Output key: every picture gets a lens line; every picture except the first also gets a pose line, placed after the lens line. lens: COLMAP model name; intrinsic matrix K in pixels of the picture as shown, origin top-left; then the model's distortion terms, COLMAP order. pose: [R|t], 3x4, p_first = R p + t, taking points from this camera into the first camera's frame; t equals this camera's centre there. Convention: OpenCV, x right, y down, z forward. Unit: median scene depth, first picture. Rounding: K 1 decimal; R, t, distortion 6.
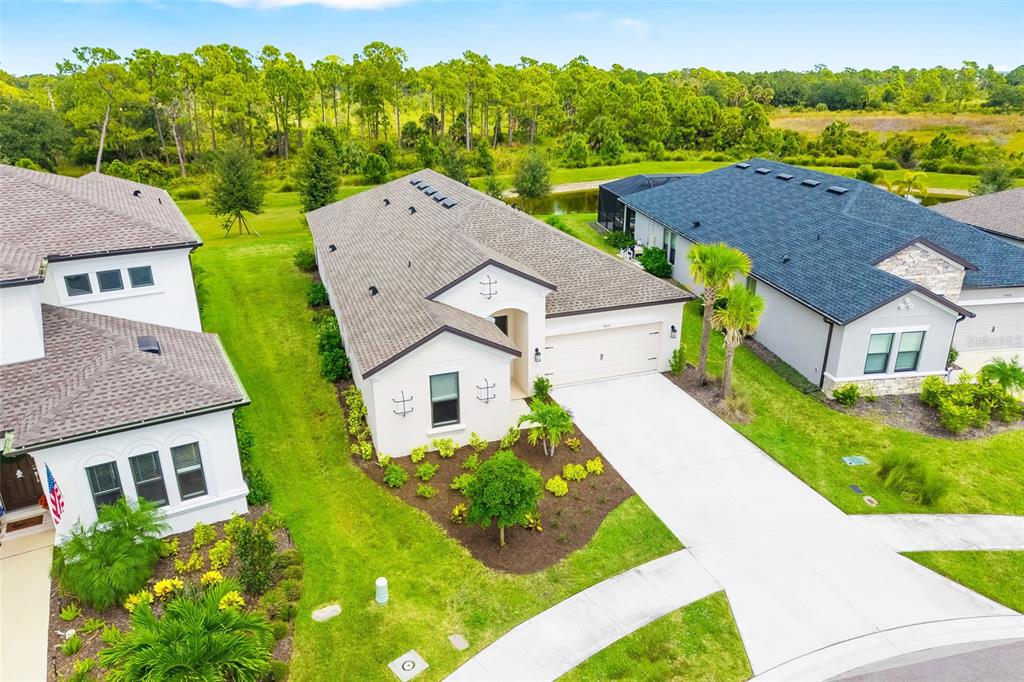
lens RADIAL K [[732.1, 0, 518.4], [0, 732.1, 342.2], [0, 0, 1]] dist [0.015094, -0.017354]
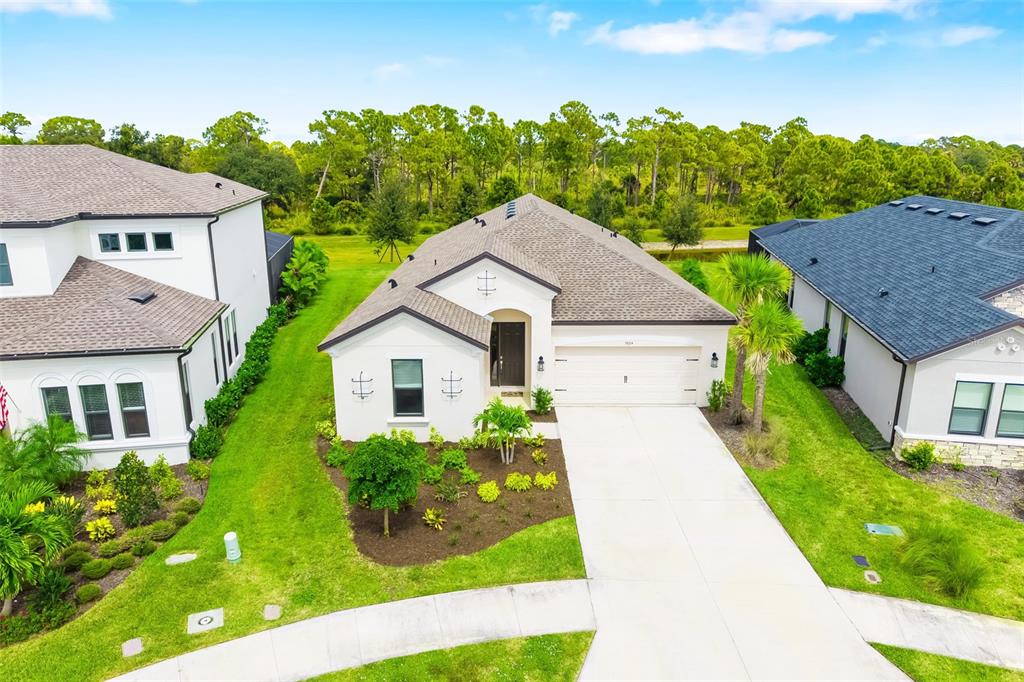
lens RADIAL K [[732.1, 0, 513.6], [0, 732.1, 335.6], [0, 0, 1]] dist [0.015094, -0.017354]
pose [[0.937889, 0.086742, -0.335916, 0.303165], [-0.124472, 0.987909, -0.092426, 0.072411], [0.323837, 0.128497, 0.937346, 0.122897]]
